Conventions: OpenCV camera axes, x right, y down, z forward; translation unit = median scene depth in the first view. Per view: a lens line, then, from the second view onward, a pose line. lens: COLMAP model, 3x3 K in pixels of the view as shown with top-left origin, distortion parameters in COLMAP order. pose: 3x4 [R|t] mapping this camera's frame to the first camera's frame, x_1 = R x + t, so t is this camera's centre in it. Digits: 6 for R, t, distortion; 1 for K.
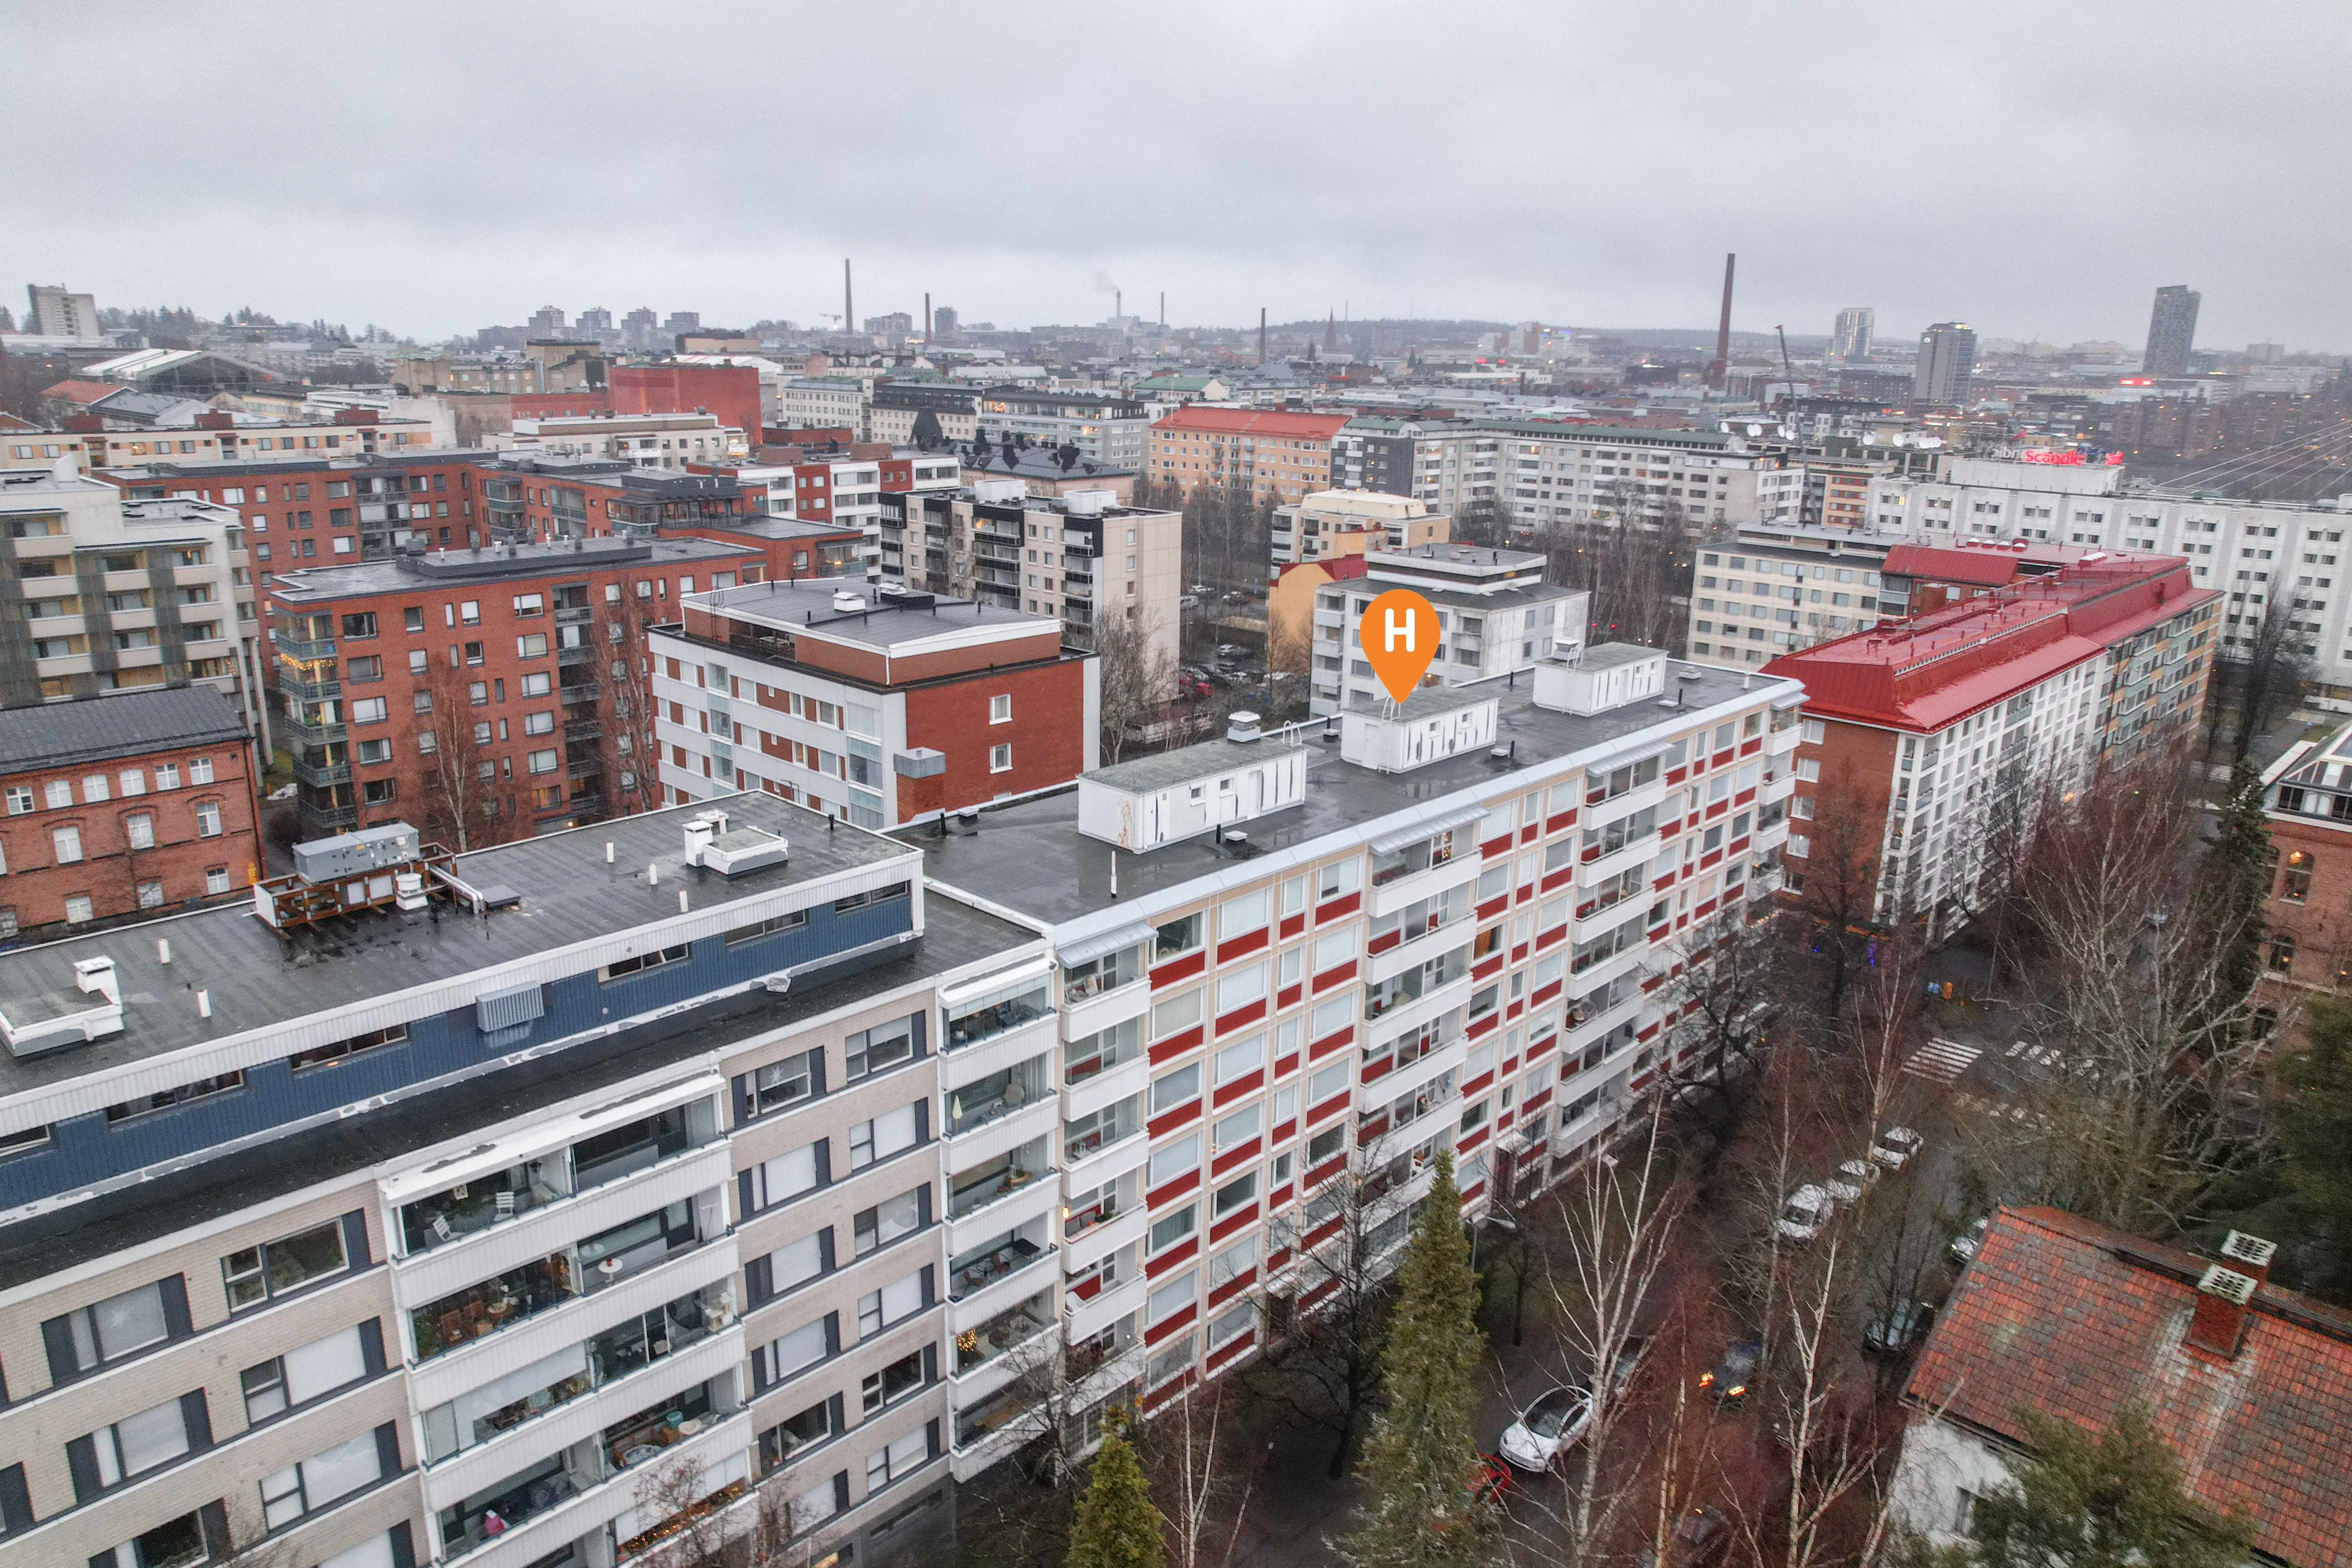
lens RADIAL K [[1736.5, 0, 1133.3], [0, 1736.5, 778.4], [0, 0, 1]] dist [-0.086966, 0.082374]
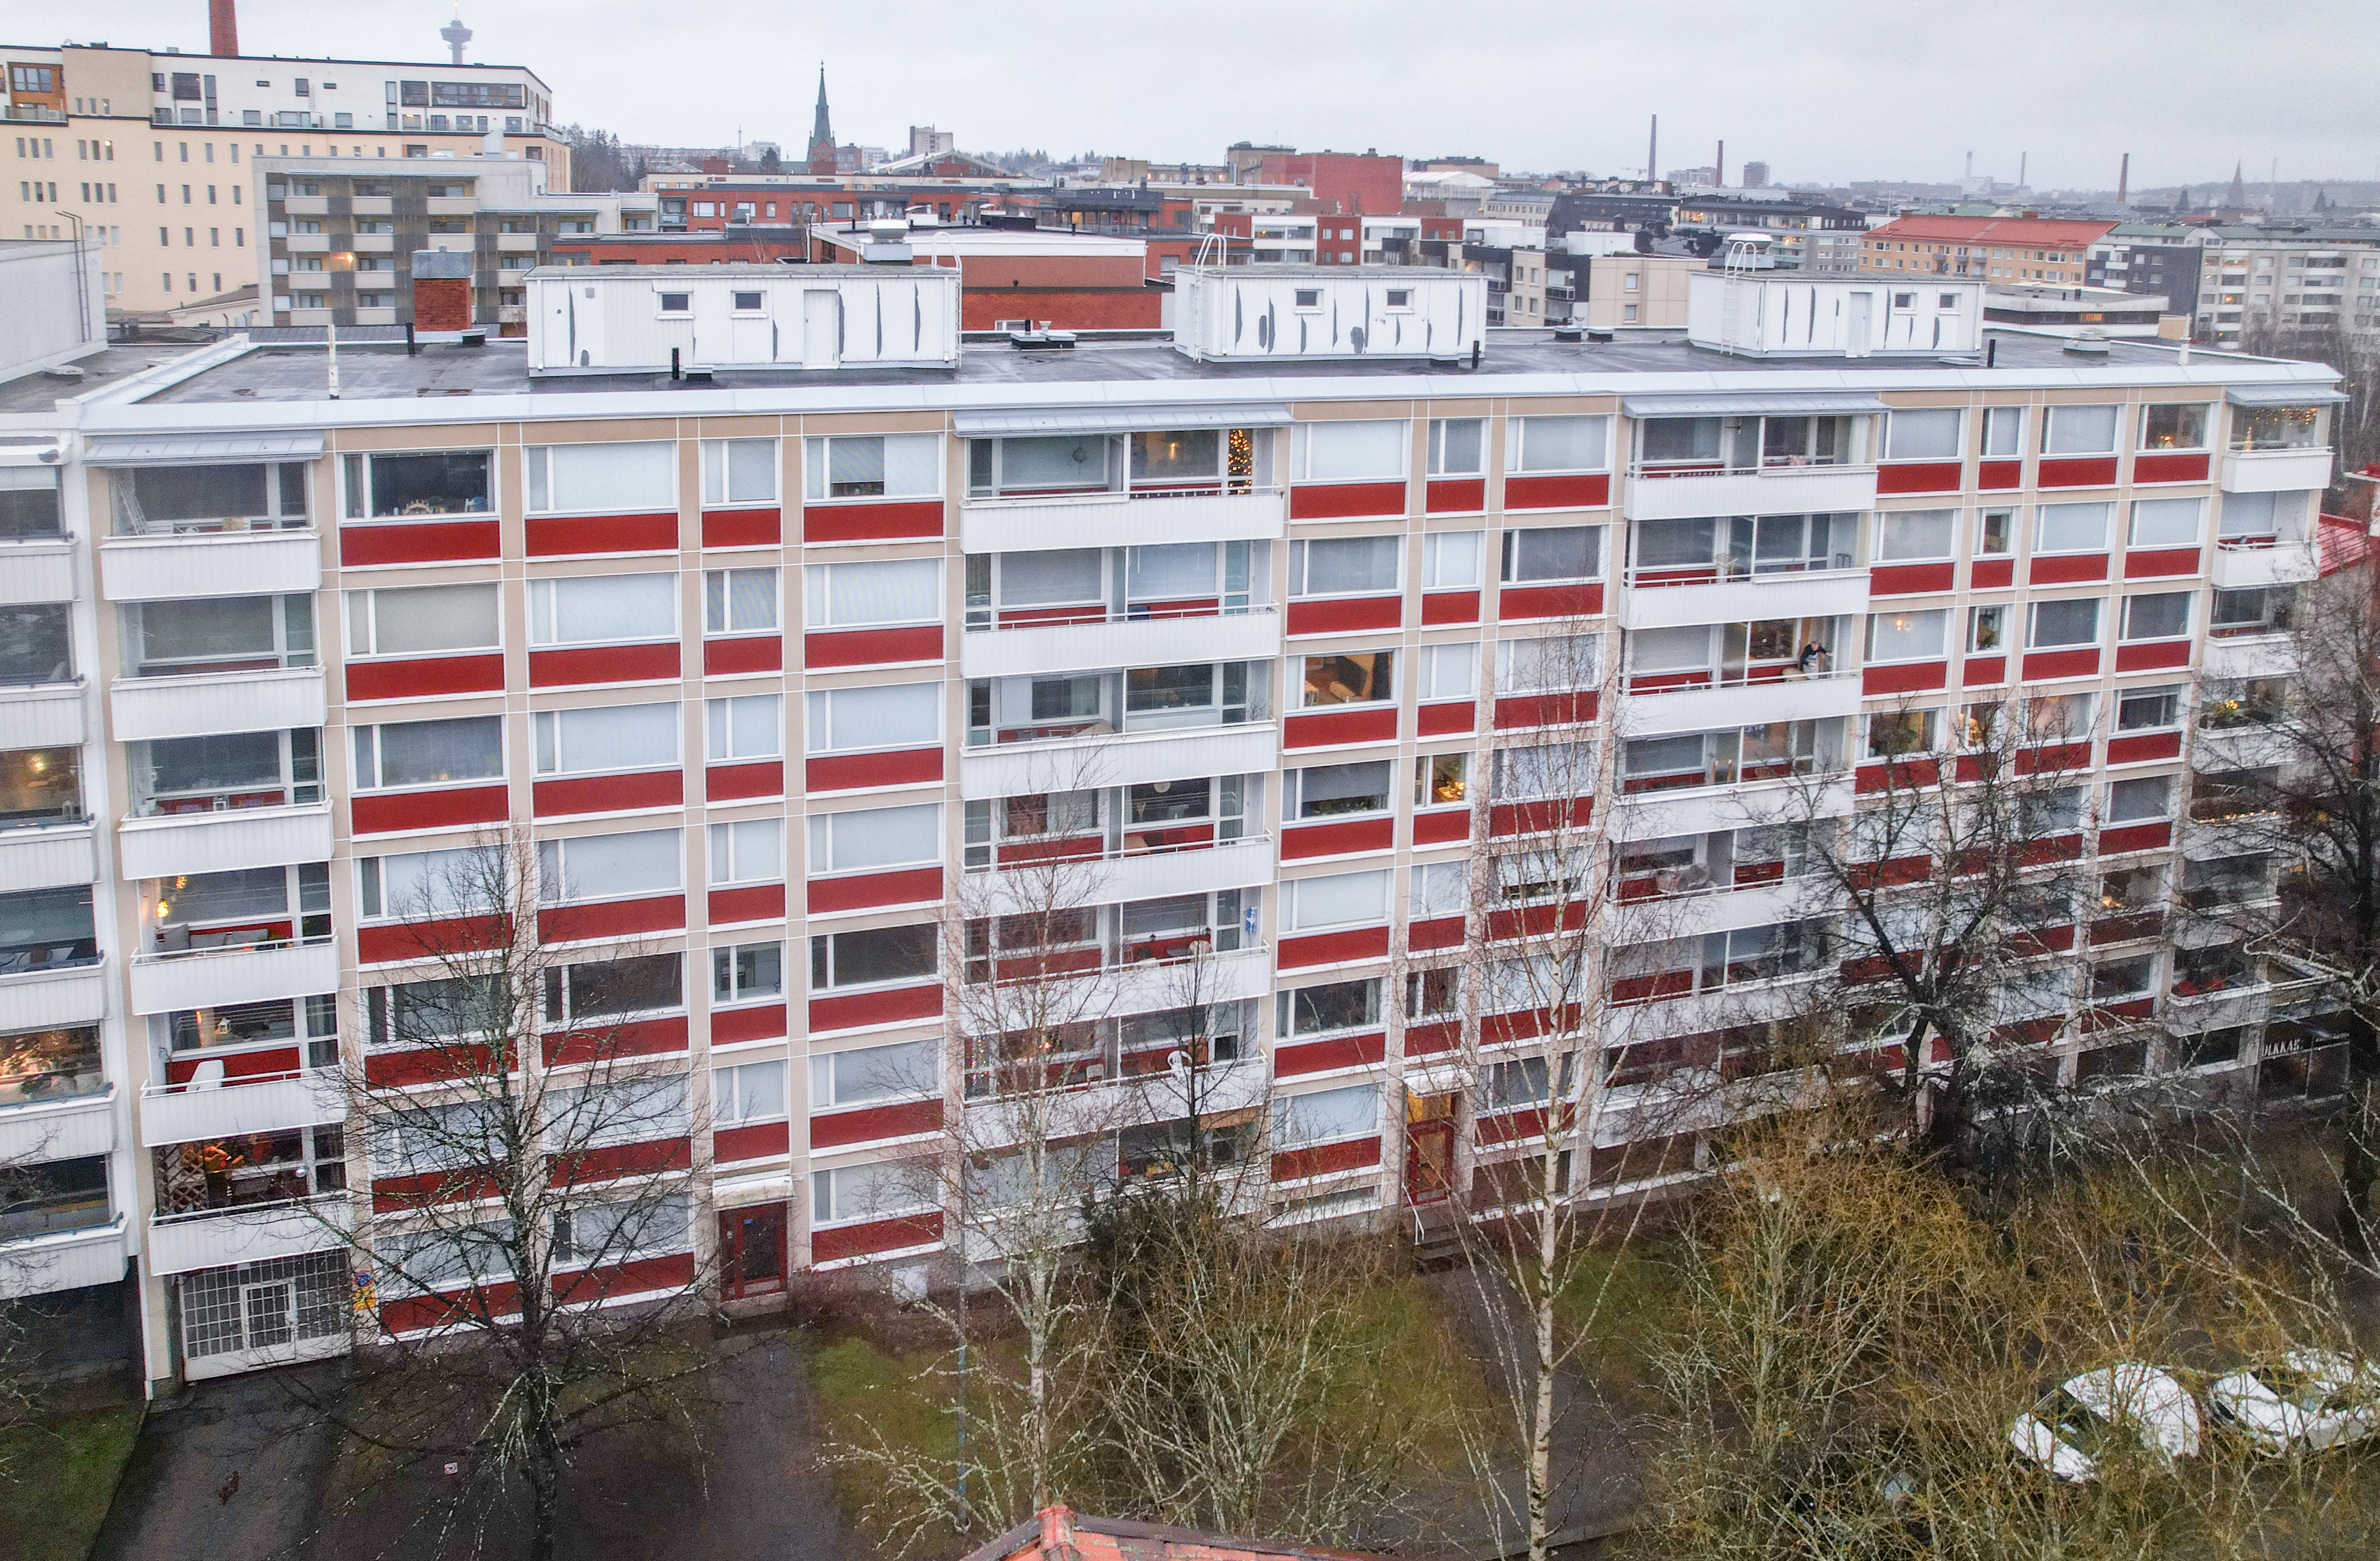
lens RADIAL K [[1573.0, 0, 1197.9], [0, 1573.0, 407.9], [0, 0, 1]] dist [0.000840, -0.021253]
pose [[0.861113, 0.058458, -0.505041, 0.234314], [-0.136044, 0.983638, -0.118105, 0.042787], [0.489874, 0.170409, 0.854976, 0.302219]]
